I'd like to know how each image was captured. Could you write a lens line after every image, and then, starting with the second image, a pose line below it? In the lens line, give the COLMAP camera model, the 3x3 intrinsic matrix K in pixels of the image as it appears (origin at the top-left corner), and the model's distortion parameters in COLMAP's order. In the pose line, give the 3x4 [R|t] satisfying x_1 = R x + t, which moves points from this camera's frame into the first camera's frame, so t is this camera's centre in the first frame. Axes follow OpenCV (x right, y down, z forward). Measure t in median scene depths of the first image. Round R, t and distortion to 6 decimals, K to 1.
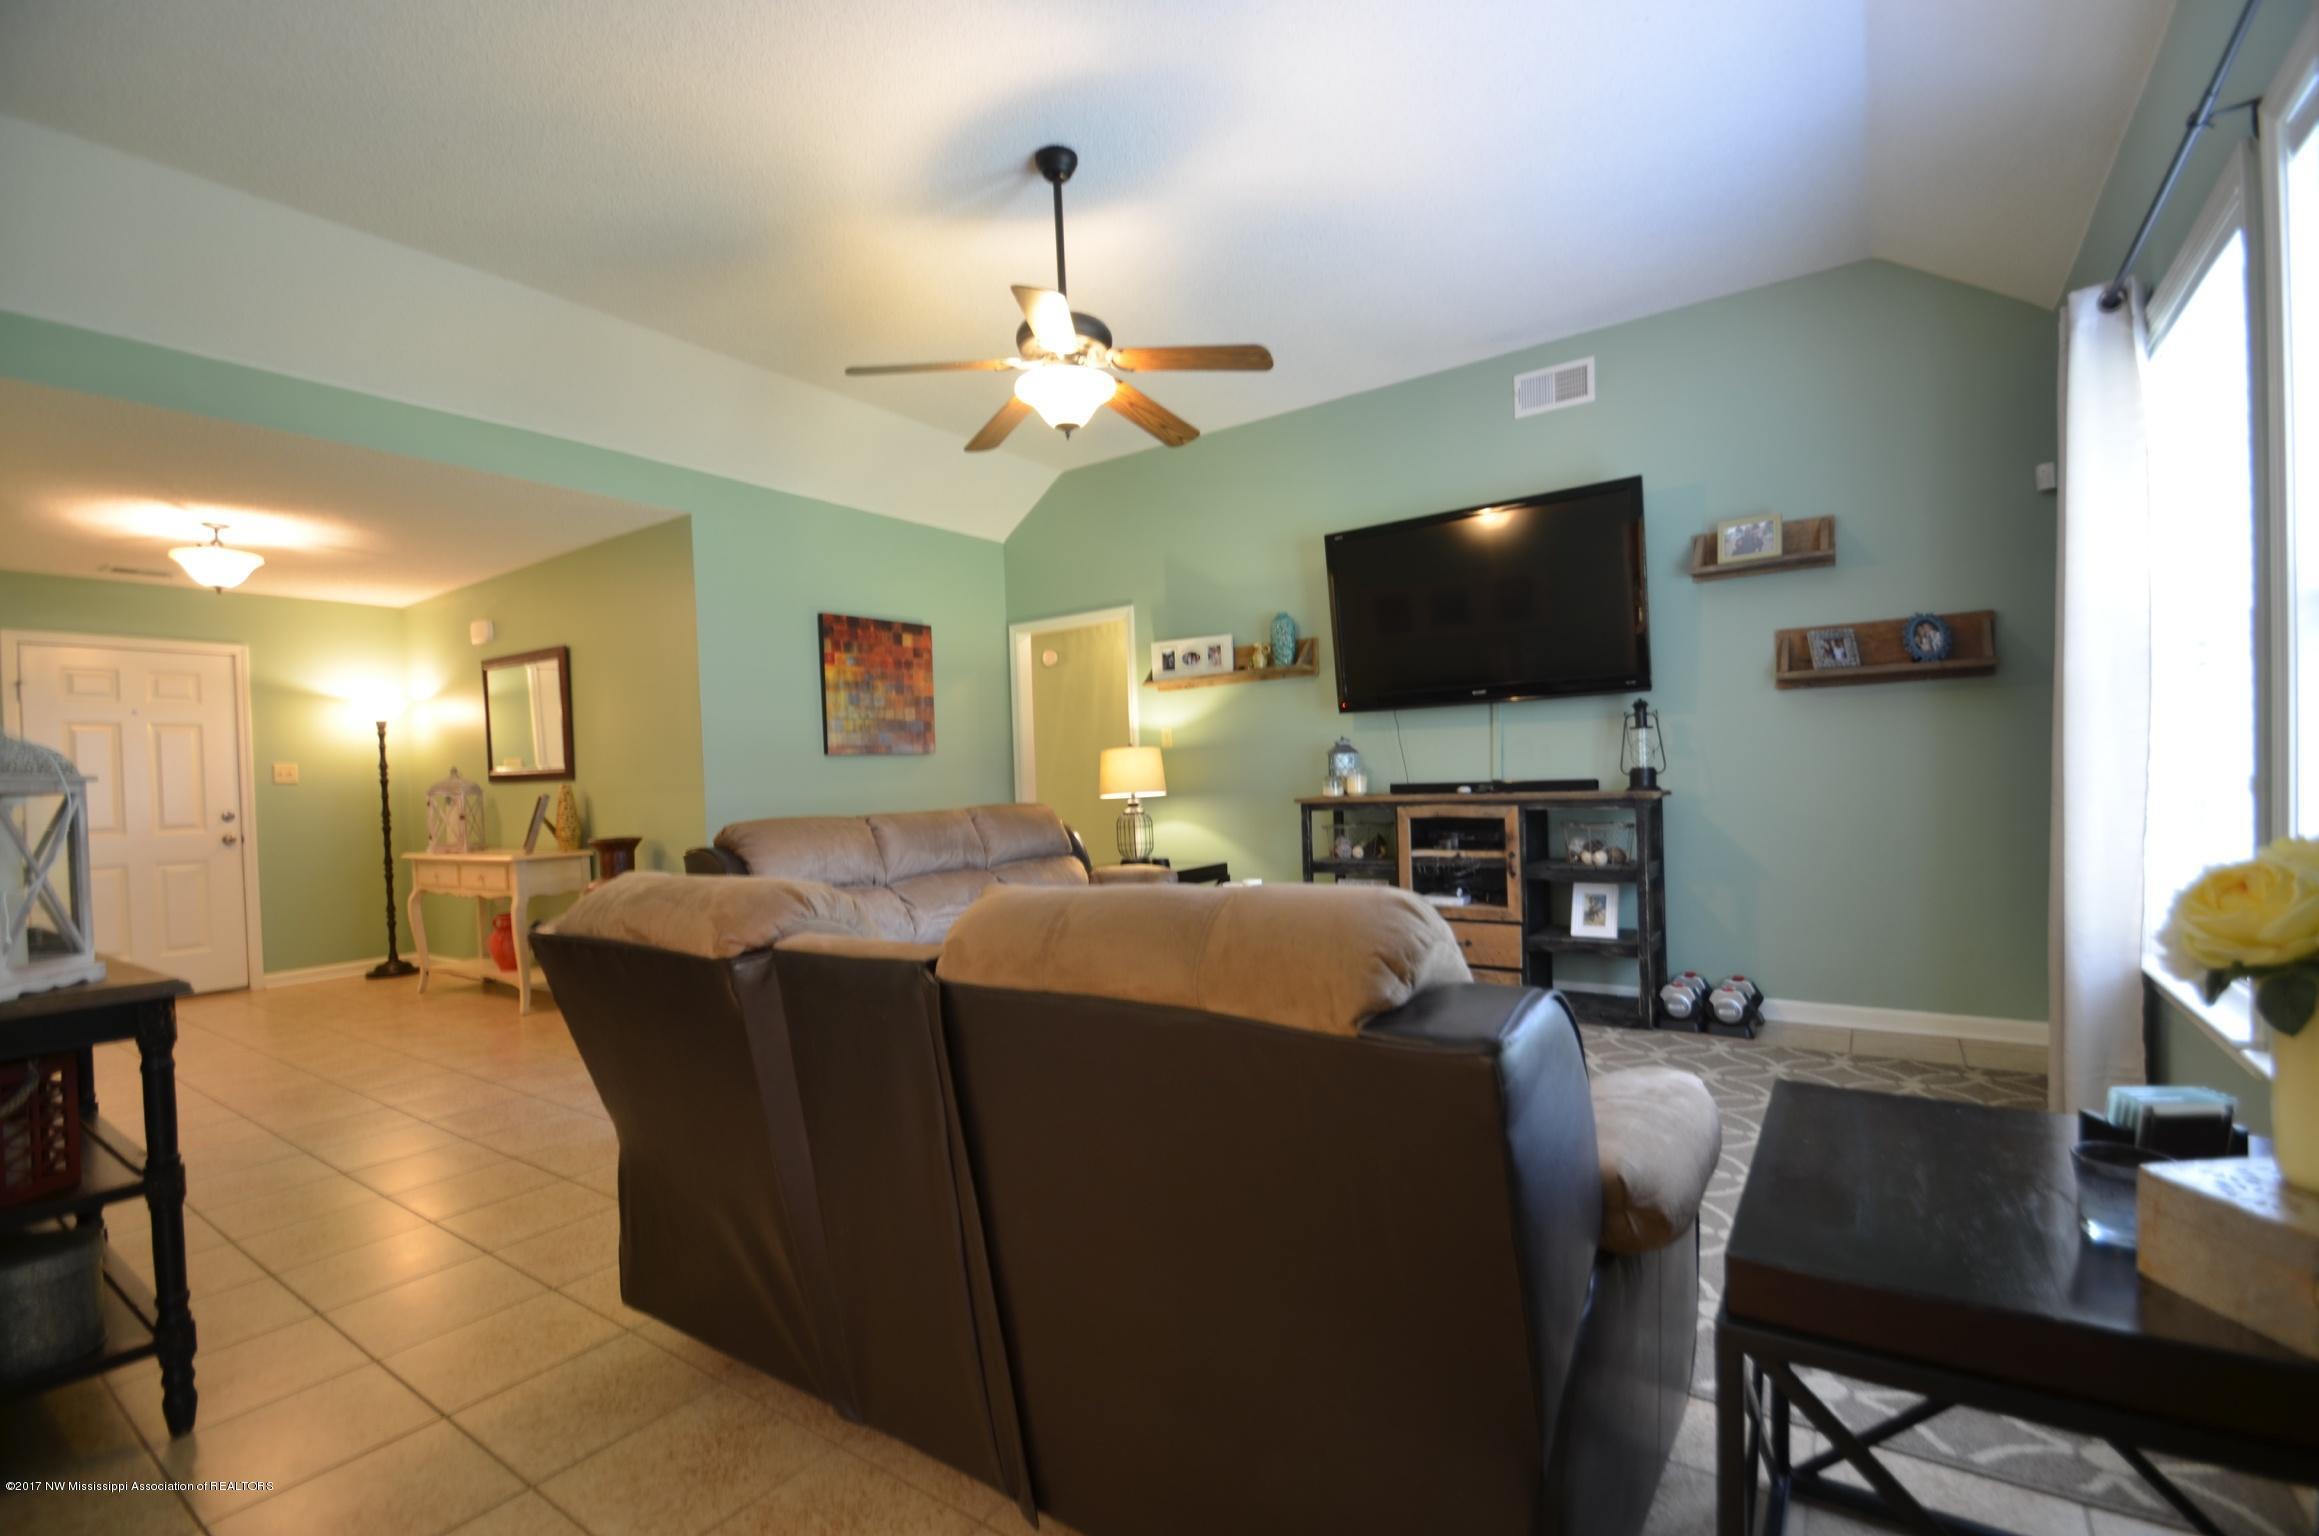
lens RADIAL K [[1023.5, 0, 1158.2], [0, 1023.5, 795.0], [0, 0, 1]] dist [0.001624, -0.006298]
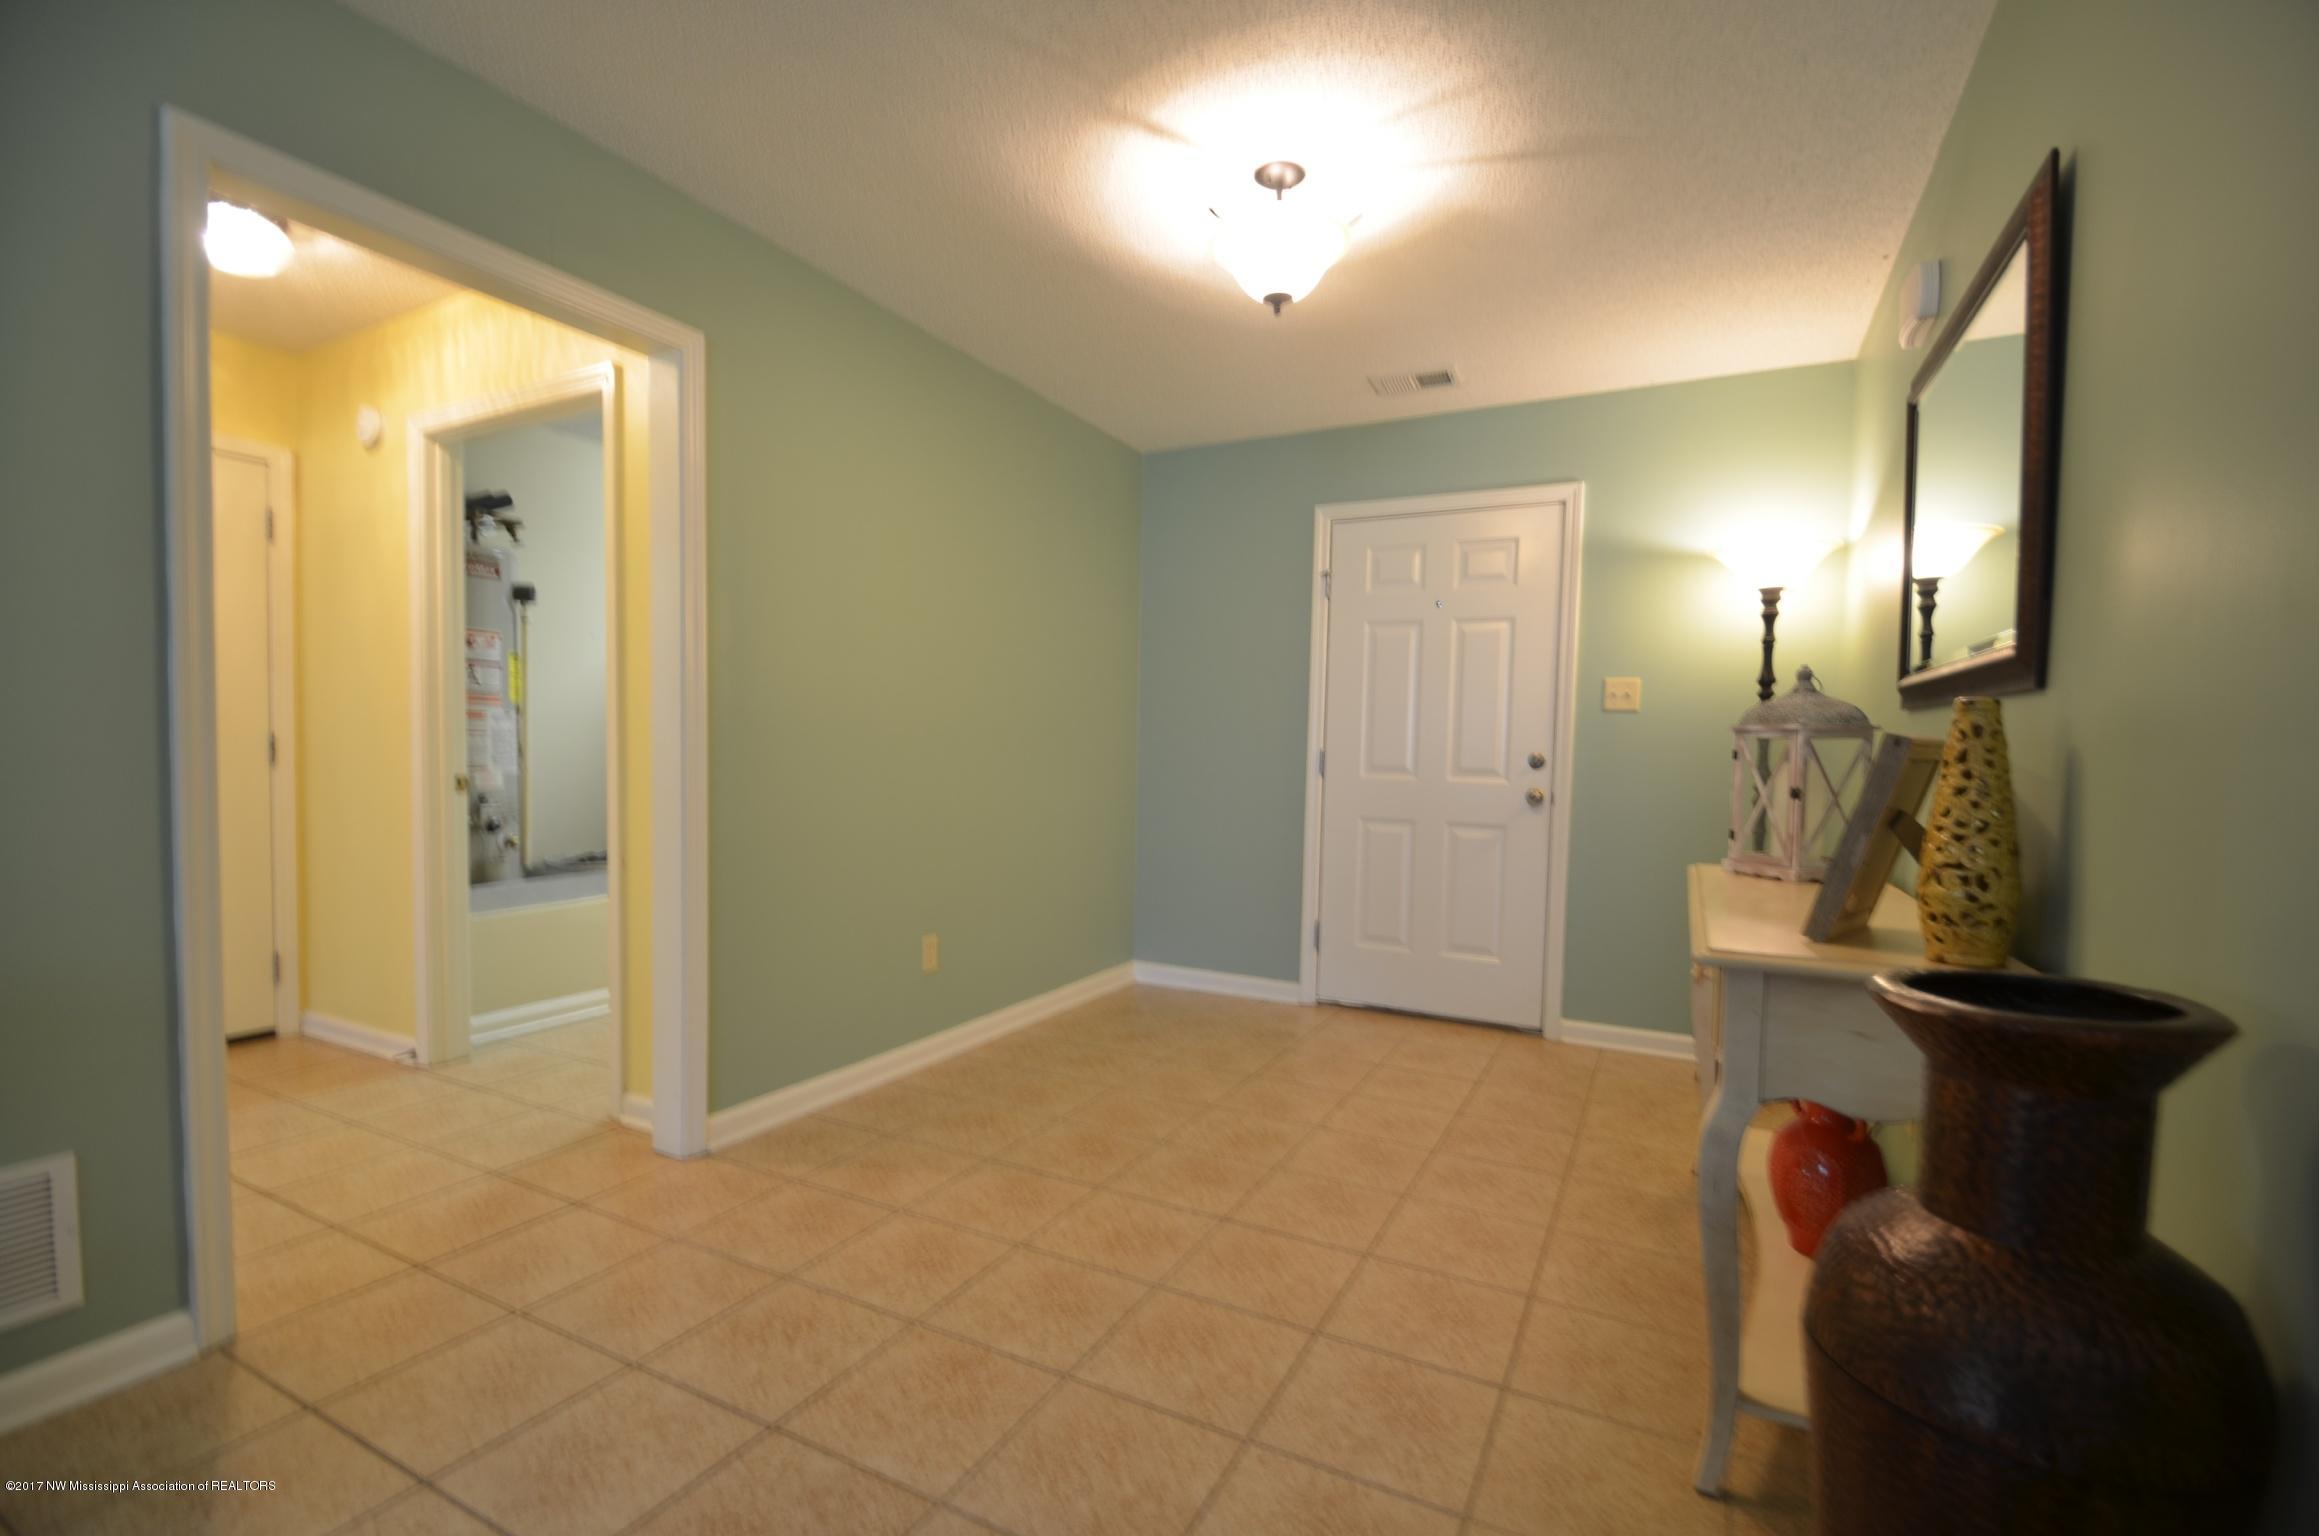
lens RADIAL K [[1003.6, 0, 1166.8], [0, 1003.6, 792.0], [0, 0, 1]] dist [0.023369, -0.015296]
pose [[0.147119, 0.080558, -0.985833, -0.324468], [-0.044076, 0.996222, 0.074829, 0.003185], [0.988136, 0.032442, 0.150114, 0.674958]]
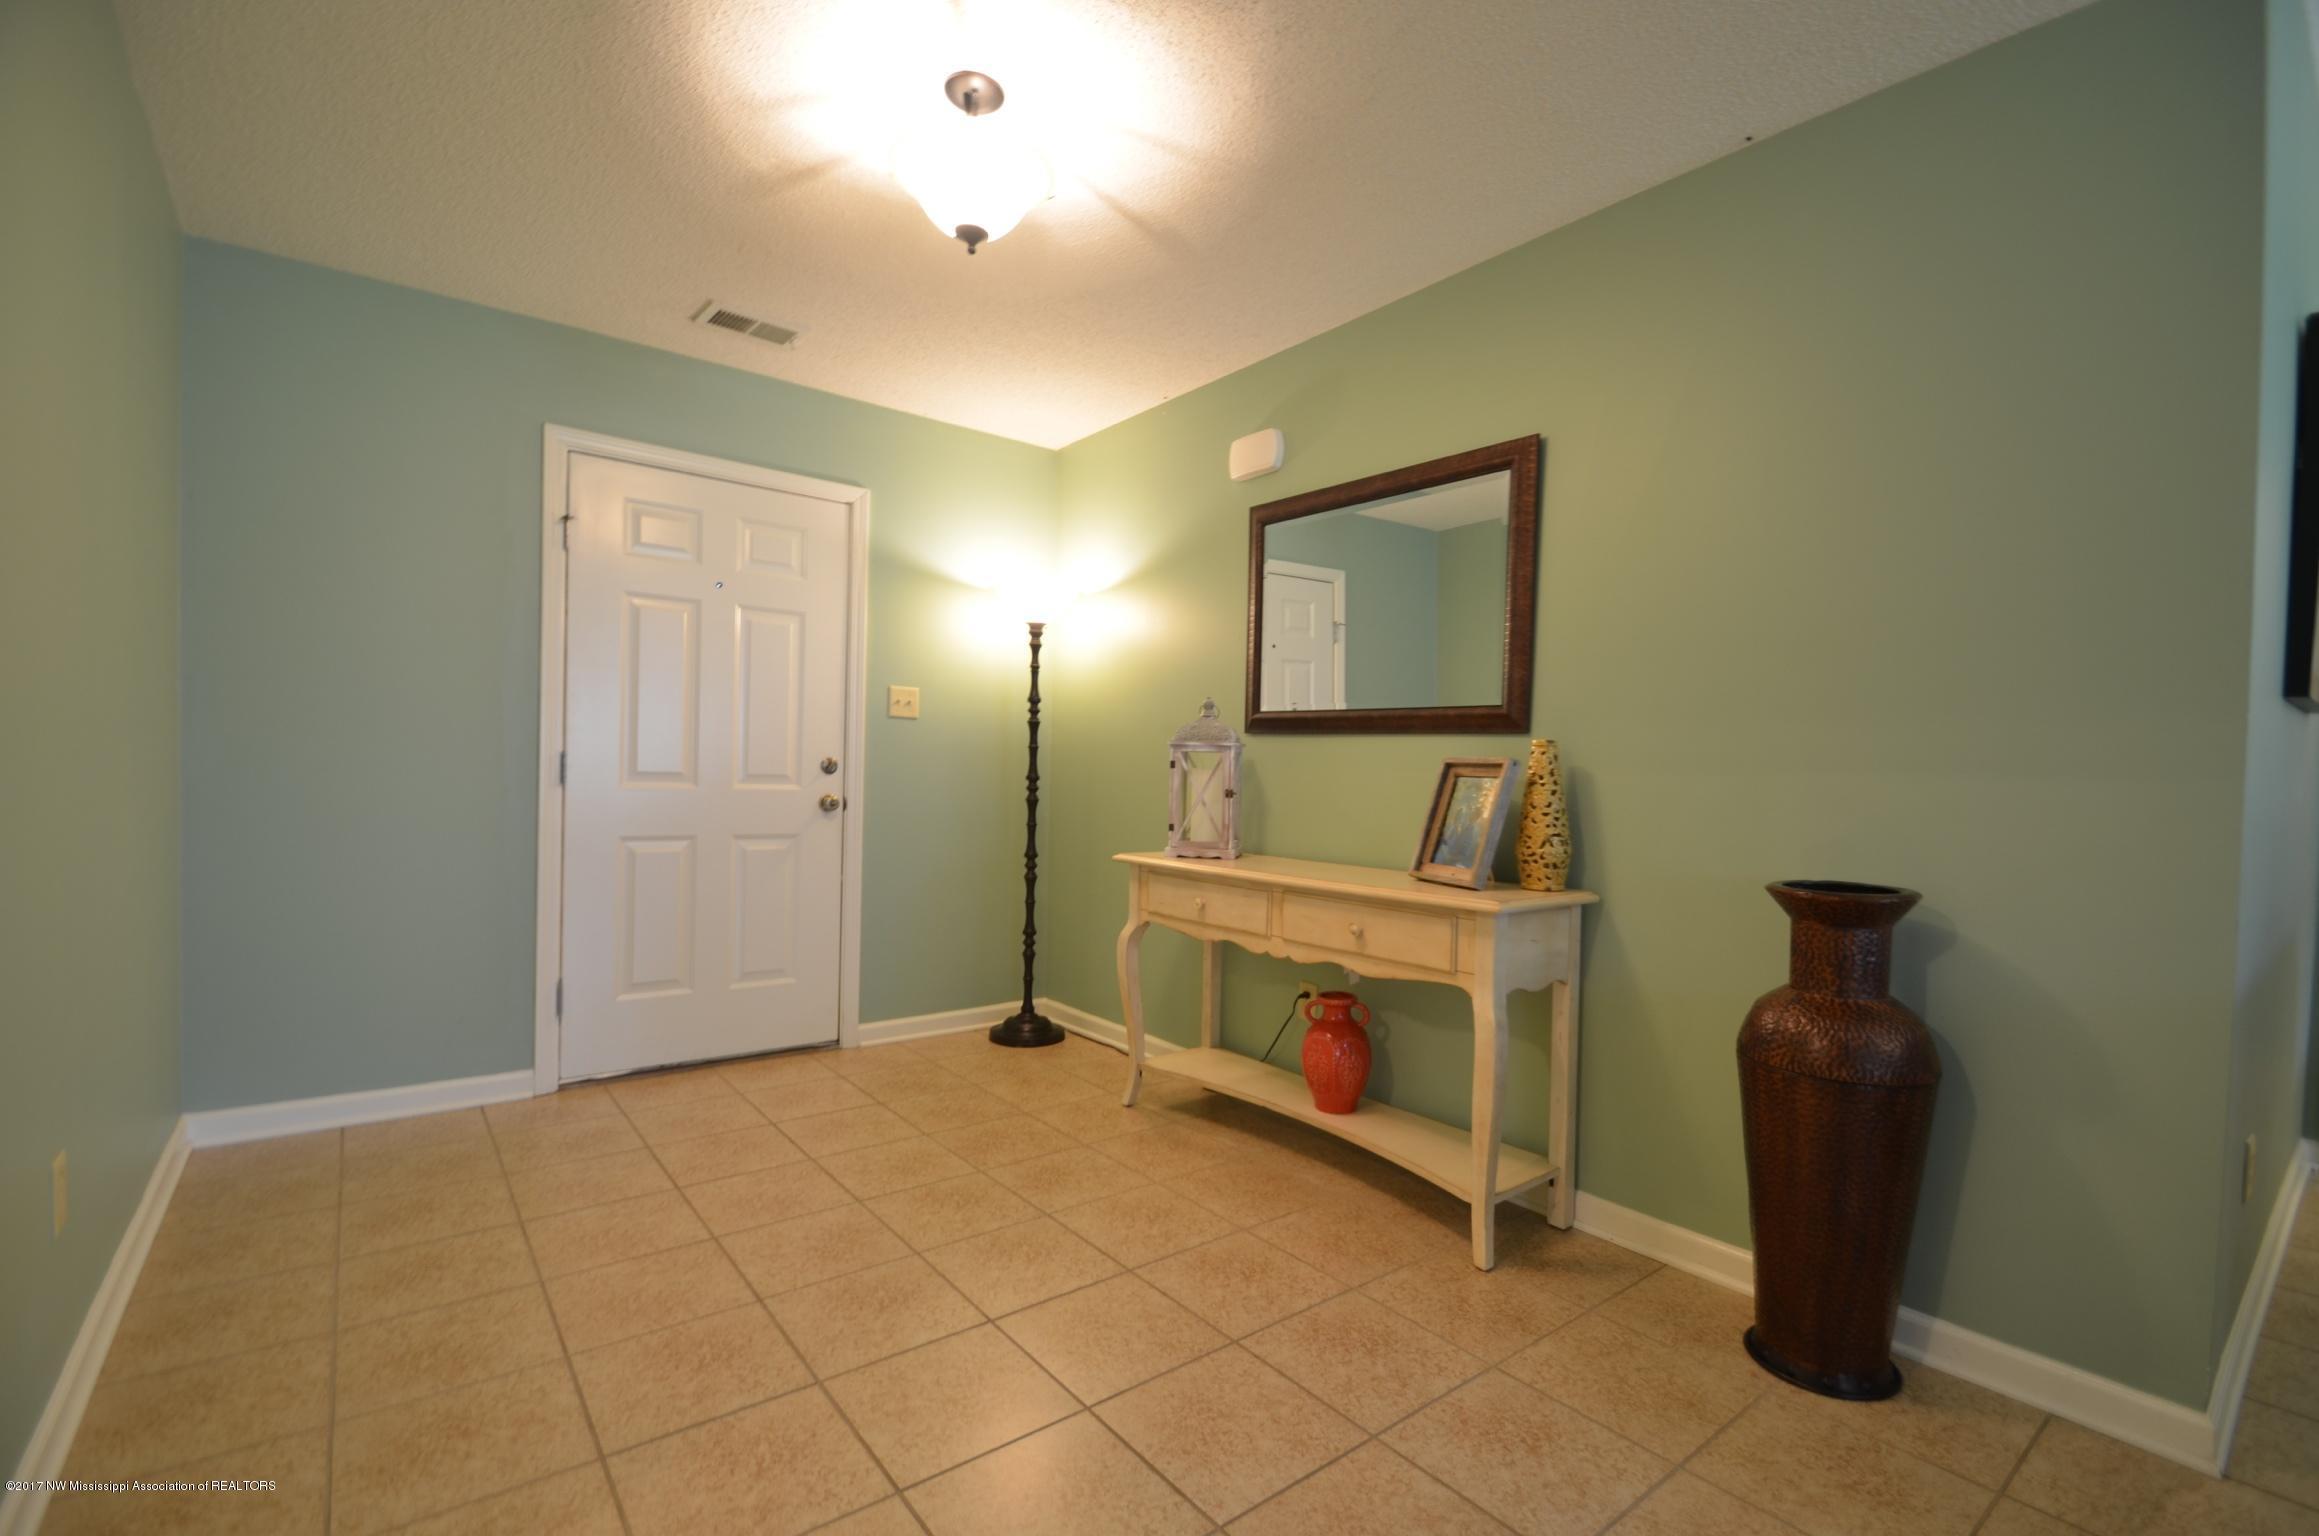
lens RADIAL K [[1003.6, 0, 1166.8], [0, 1003.6, 792.0], [0, 0, 1]] dist [0.023369, -0.015296]
pose [[0.955839, 0.064188, -0.286796, -0.538931], [-0.062306, 0.997934, 0.015696, 0.014415], [0.287211, 0.002866, 0.957863, 0.475003]]
